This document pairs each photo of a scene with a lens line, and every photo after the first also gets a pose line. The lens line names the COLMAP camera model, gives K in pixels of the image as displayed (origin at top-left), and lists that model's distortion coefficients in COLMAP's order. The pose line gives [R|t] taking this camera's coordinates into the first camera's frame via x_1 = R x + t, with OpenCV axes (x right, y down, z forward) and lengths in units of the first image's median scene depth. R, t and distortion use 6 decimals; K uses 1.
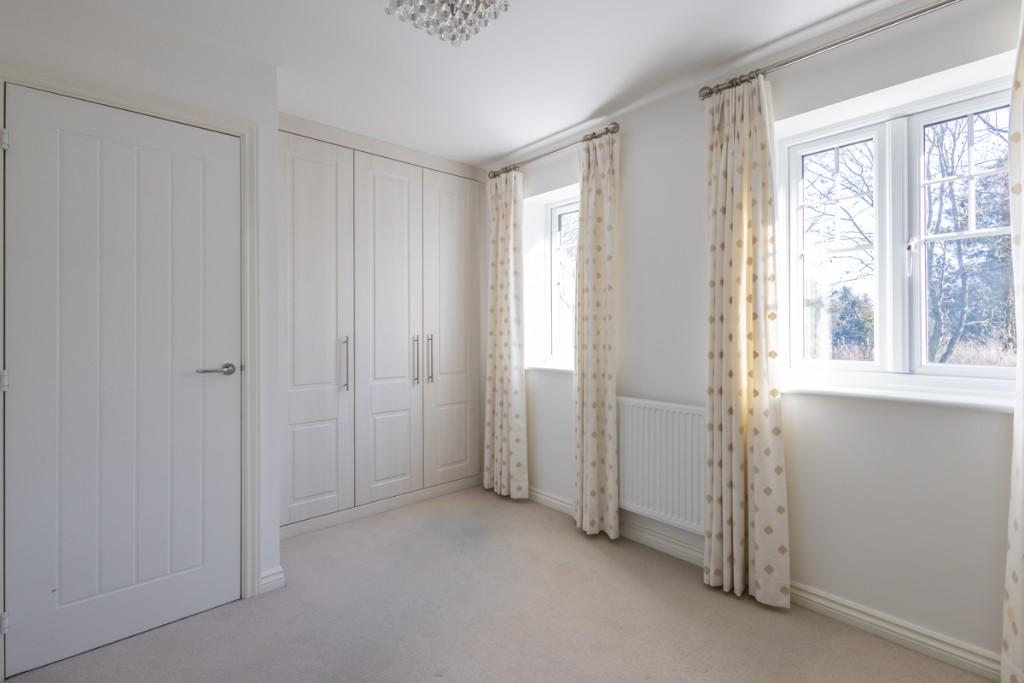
lens RADIAL K [[474.9, 0, 516.7], [0, 474.9, 333.0], [0, 0, 1]] dist [0.003136, 0.000962]
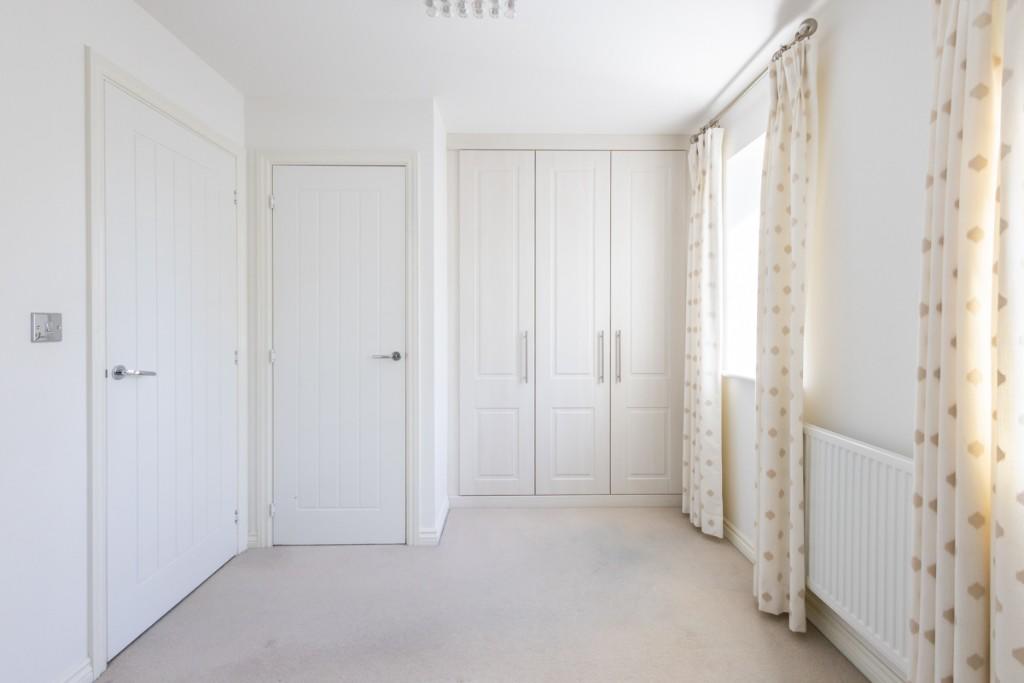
lens RADIAL K [[474.9, 0, 516.8], [0, 474.9, 332.3], [0, 0, 1]] dist [0.003136, 0.000962]
pose [[0.752284, 0.015486, -0.658657, 0.327396], [-0.009359, 0.999874, 0.012820, -0.003601], [0.658772, -0.003480, 0.752334, 0.204801]]
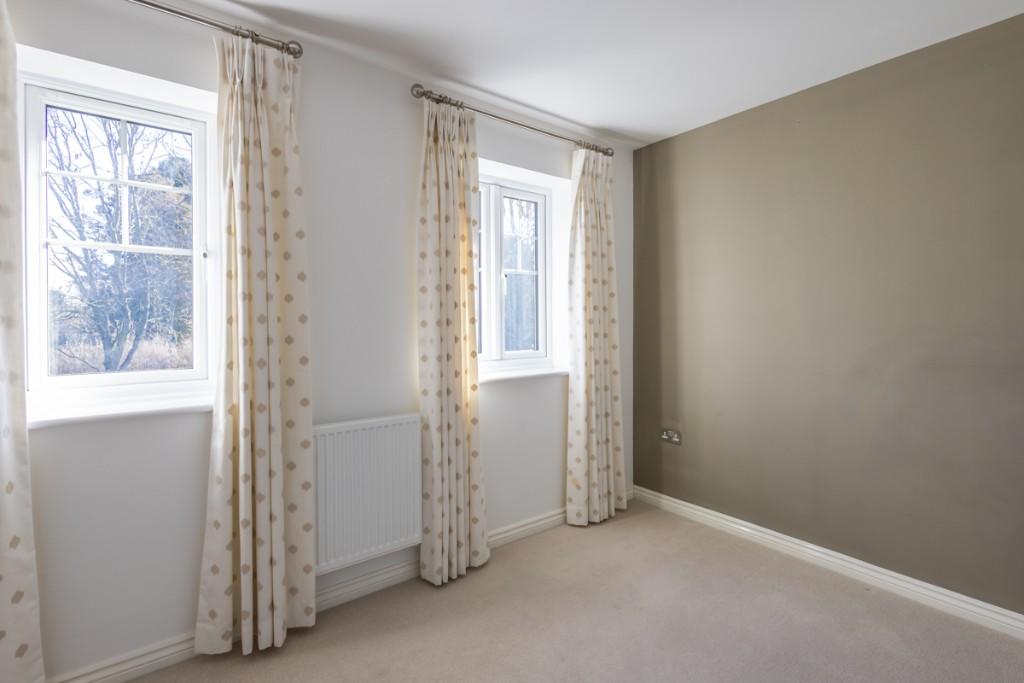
lens RADIAL K [[474.9, 0, 526.4], [0, 474.9, 329.6], [0, 0, 1]] dist [0.003136, 0.000962]
pose [[0.058375, -0.012846, 0.998212, -0.462919], [0.011729, 0.999857, 0.012181, -0.019306], [-0.998226, 0.010997, 0.058518, 0.587762]]
